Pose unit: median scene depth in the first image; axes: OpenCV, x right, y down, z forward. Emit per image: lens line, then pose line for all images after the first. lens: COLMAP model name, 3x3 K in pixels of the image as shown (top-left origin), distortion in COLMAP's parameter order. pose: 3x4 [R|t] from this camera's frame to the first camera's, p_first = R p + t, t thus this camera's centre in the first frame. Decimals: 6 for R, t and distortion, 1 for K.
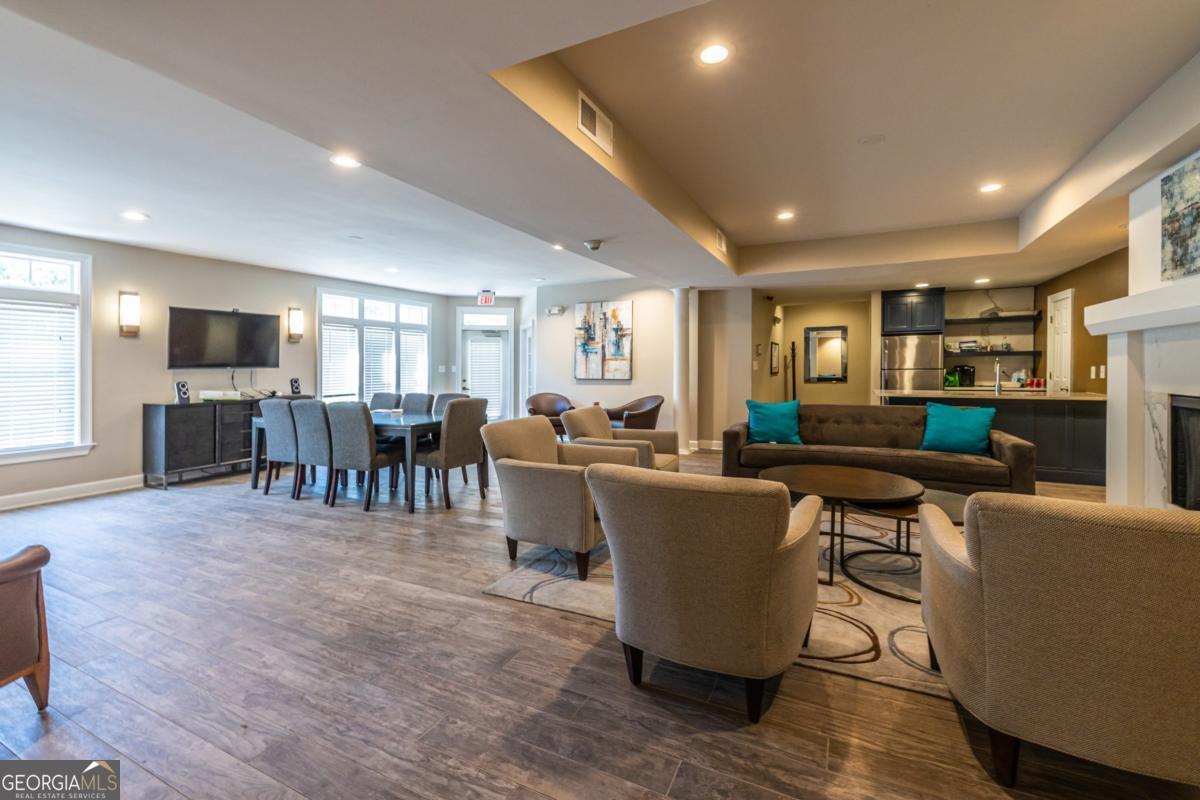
lens RADIAL K [[501.4, 0, 599.0], [0, 501.4, 366.1], [0, 0, 1]] dist [0.002238, 0.000172]
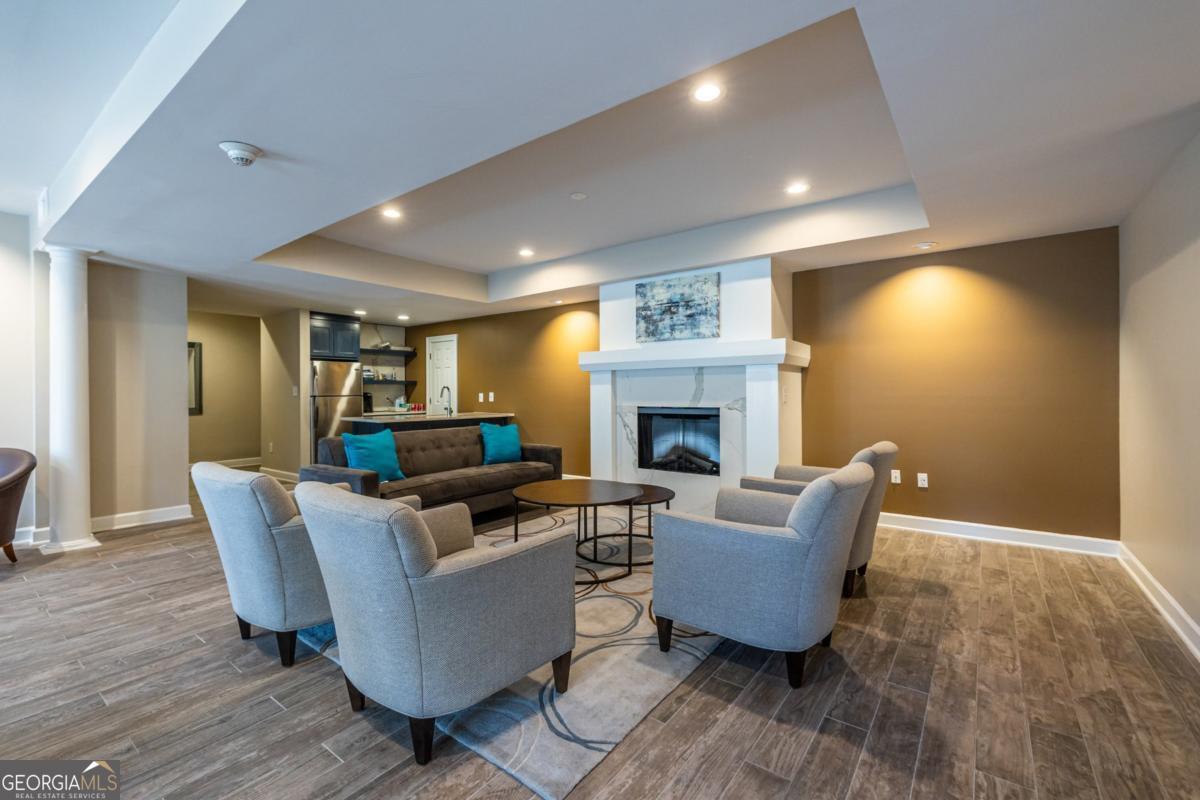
lens RADIAL K [[523.8, 0, 594.8], [0, 523.8, 398.3], [0, 0, 1]] dist [0.000971, 0.000216]
pose [[0.195462, -0.003374, 0.980705, -0.408231], [0.001478, 0.999994, 0.003146, 0.011551], [-0.980710, 0.000835, 0.195466, 0.455583]]
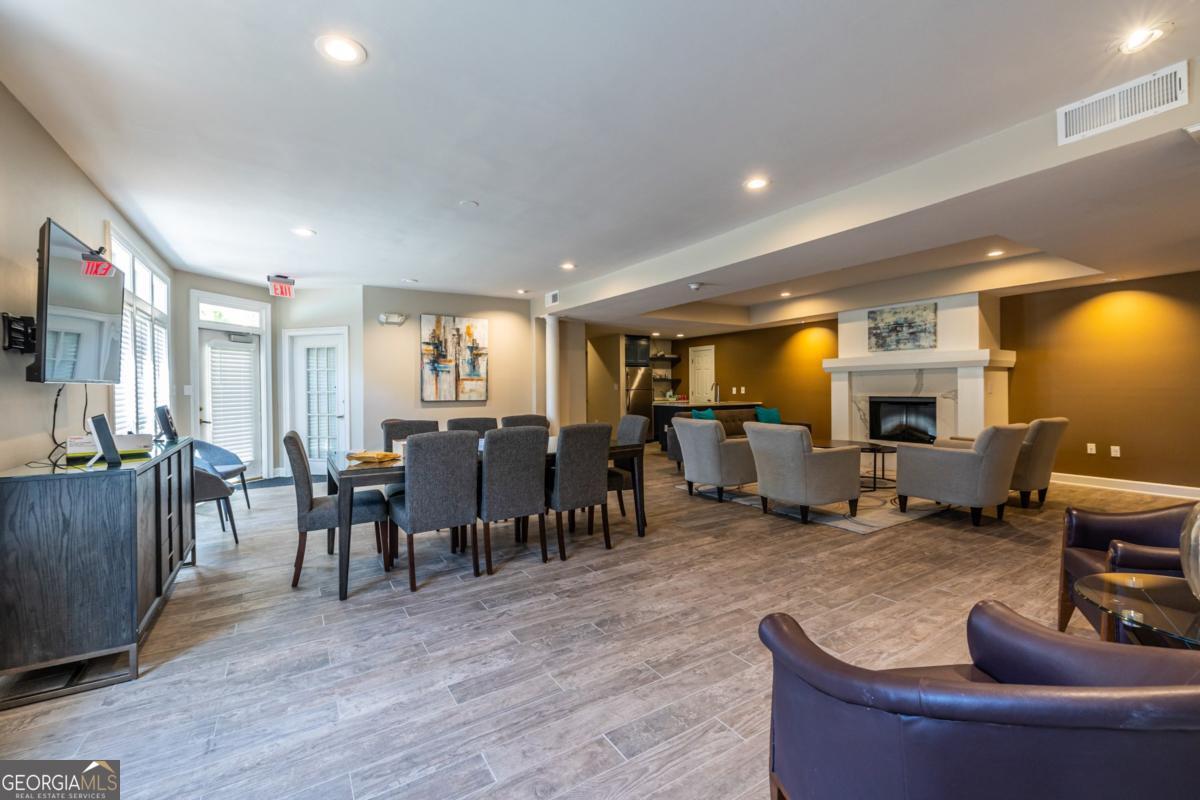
lens RADIAL K [[503.2, 0, 595.1], [0, 503.2, 393.8], [0, 0, 1]] dist [0.002000, 0.000248]
pose [[0.533960, -0.005632, 0.845491, -1.018749], [0.002634, 0.999984, 0.004997, 0.014690], [-0.845506, -0.000441, 0.533966, 0.470310]]
